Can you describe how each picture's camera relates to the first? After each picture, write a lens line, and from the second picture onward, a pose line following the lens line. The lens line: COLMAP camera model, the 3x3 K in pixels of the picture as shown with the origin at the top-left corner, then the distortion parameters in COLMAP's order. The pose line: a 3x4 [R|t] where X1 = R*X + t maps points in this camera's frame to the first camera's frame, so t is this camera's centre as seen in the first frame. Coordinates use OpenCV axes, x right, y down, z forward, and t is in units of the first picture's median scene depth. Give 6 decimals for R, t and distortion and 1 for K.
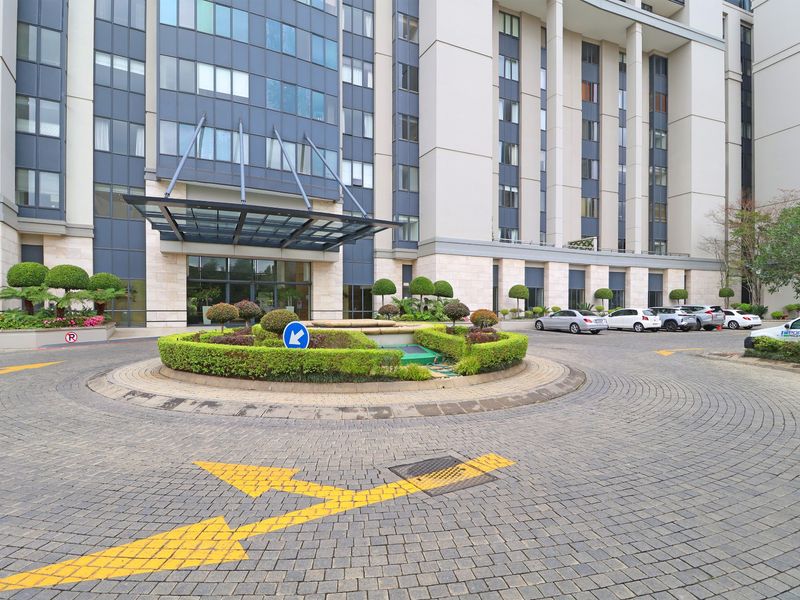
lens RADIAL K [[420.6, 0, 403.7], [0, 420.6, 282.0], [0, 0, 1]] dist [0.005499, -0.015677]
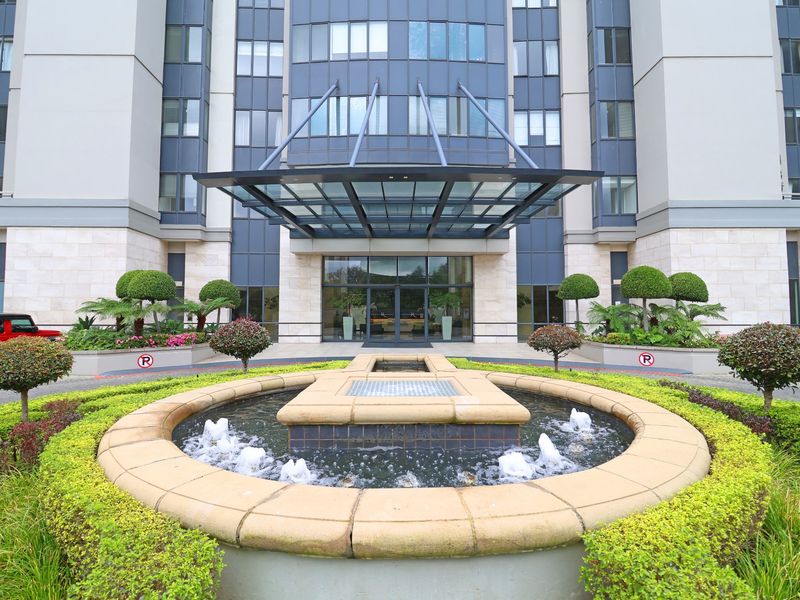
lens RADIAL K [[429.6, 0, 418.7], [0, 429.6, 286.5], [0, 0, 1]] dist [-0.002196, -0.001665]
pose [[0.902311, -0.030820, -0.429983, 0.014290], [0.031102, 0.999496, -0.006373, 0.007576], [0.429962, -0.007623, 0.902815, 0.293675]]
